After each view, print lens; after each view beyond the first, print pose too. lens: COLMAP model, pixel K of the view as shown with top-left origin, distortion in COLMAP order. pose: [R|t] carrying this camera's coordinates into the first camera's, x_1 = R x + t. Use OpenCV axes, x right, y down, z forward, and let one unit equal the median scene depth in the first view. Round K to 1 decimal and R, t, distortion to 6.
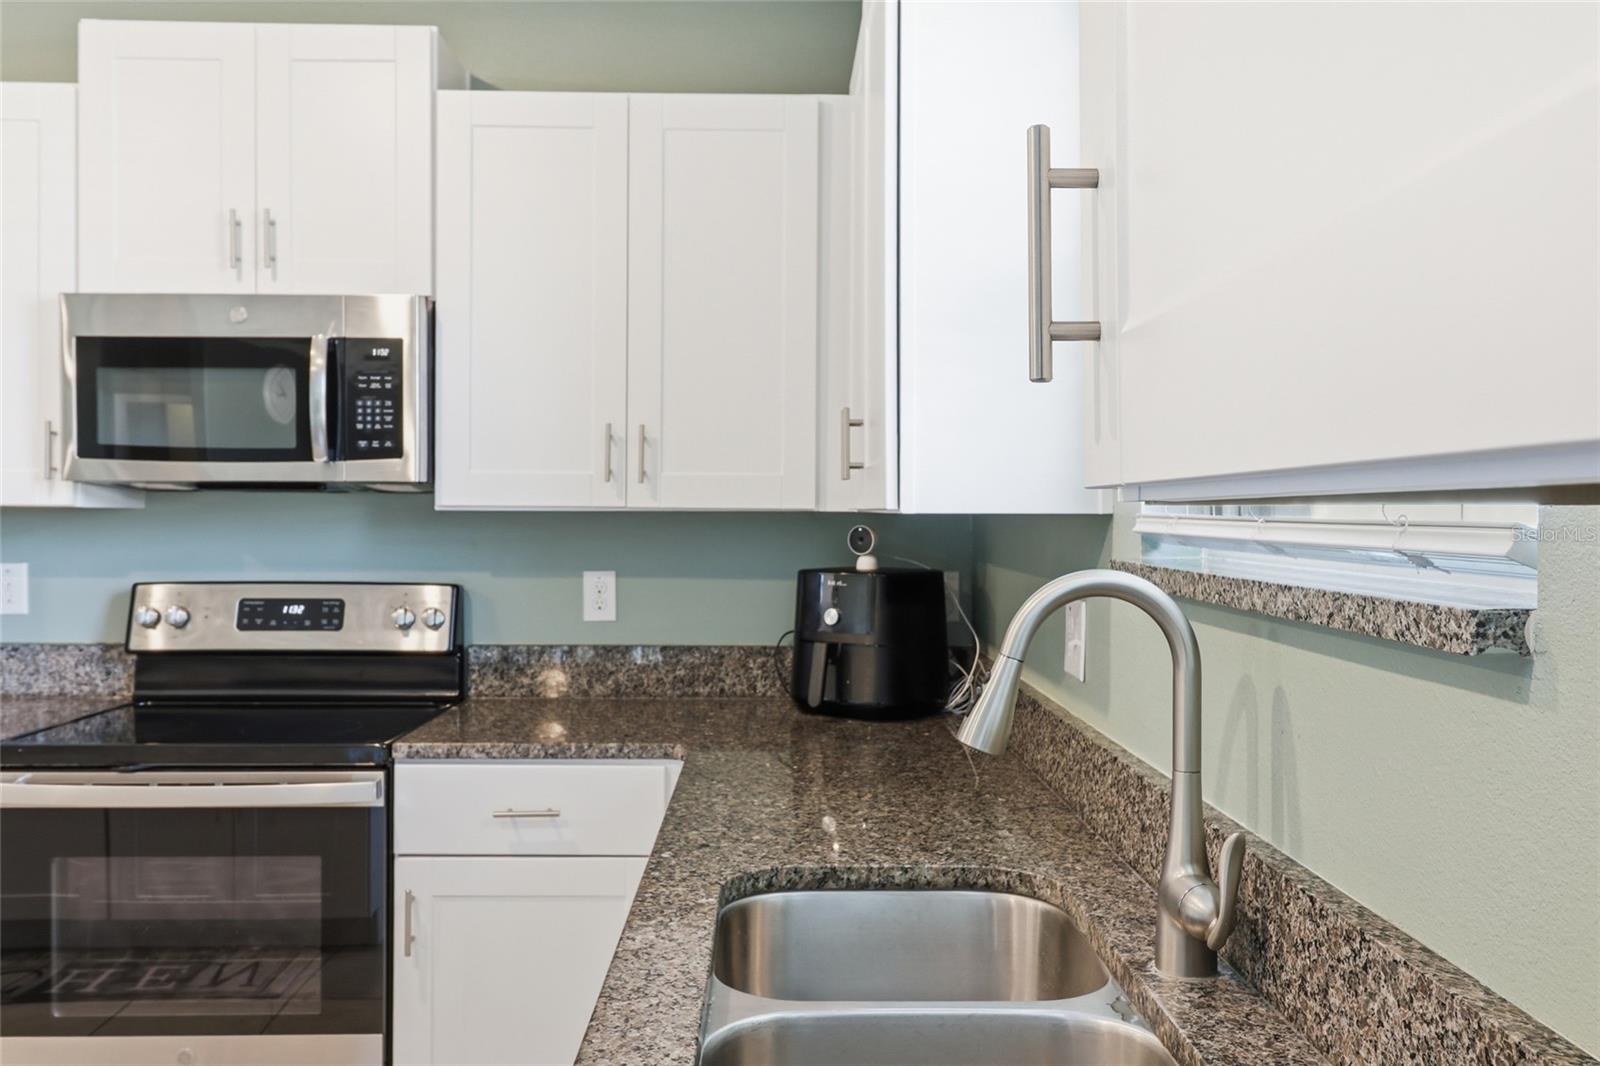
lens RADIAL K [[1339.5, 0, 800.6], [0, 1339.5, 529.7], [0, 0, 1]] dist [0.001019, 0.000640]
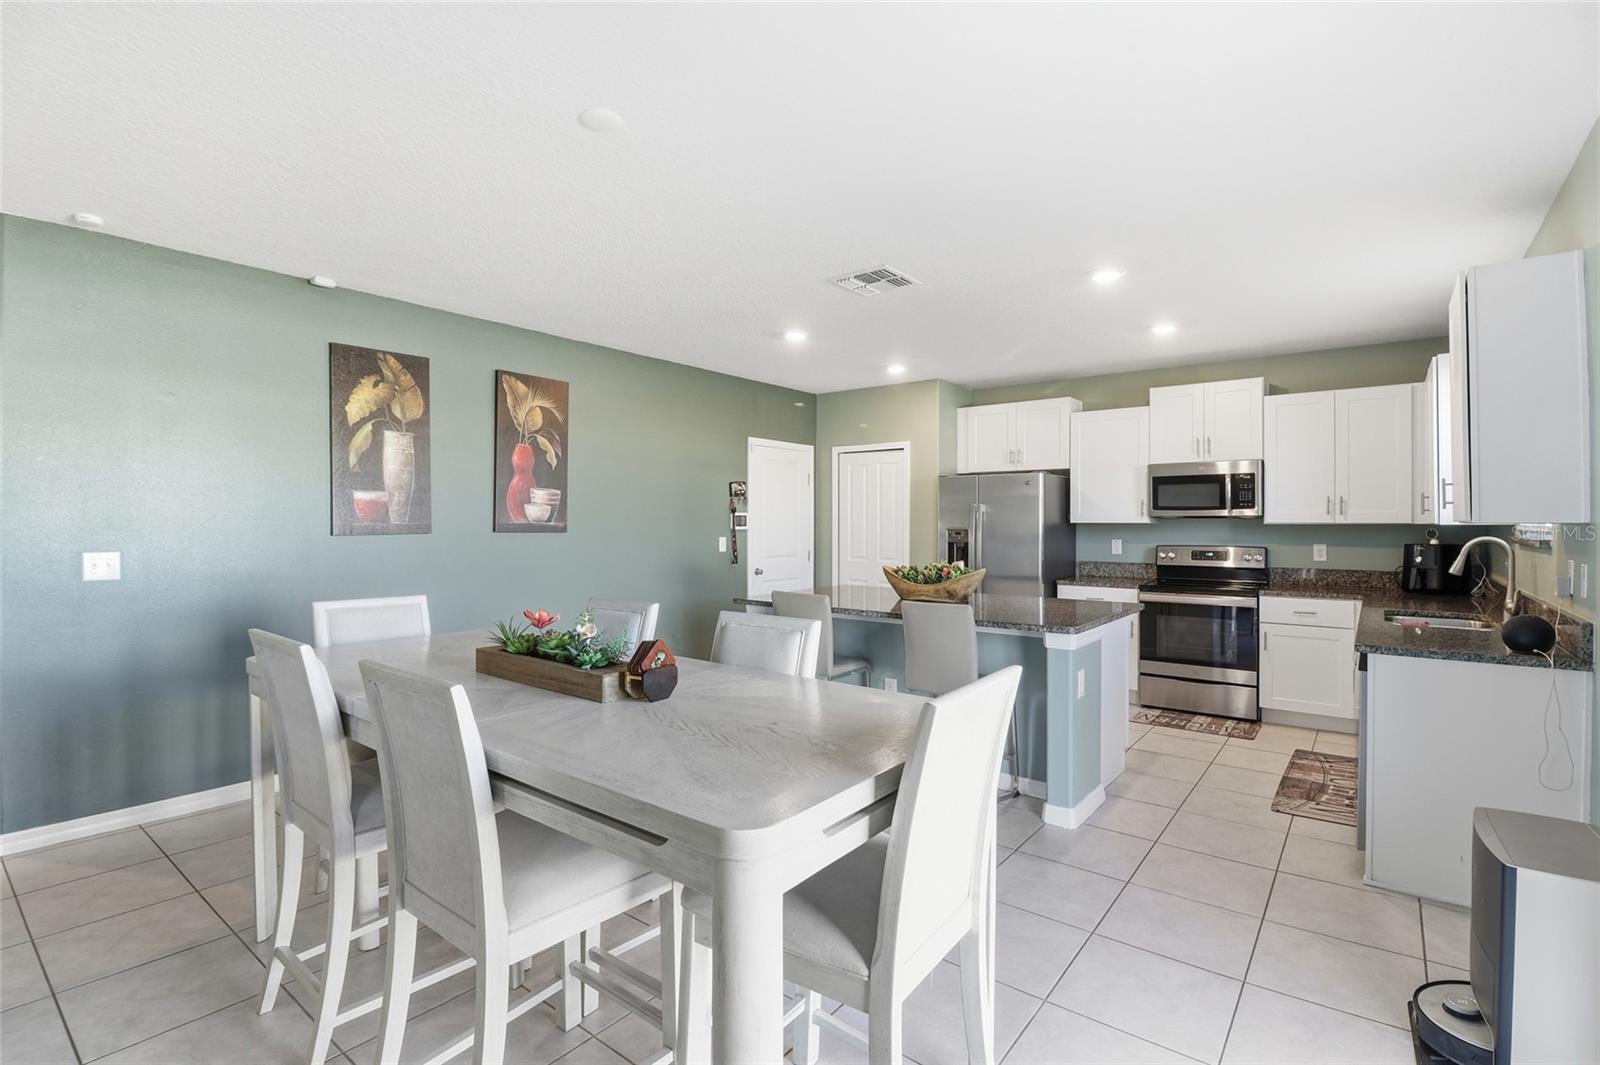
lens RADIAL K [[754.1, 0, 799.3], [0, 754.1, 519.8], [0, 0, 1]] dist [-0.005682, -0.005517]
pose [[0.778915, -0.006346, -0.627098, -0.004735], [-0.004820, 0.999859, -0.016106, 0.010746], [0.627111, 0.015567, 0.778774, -1.157127]]
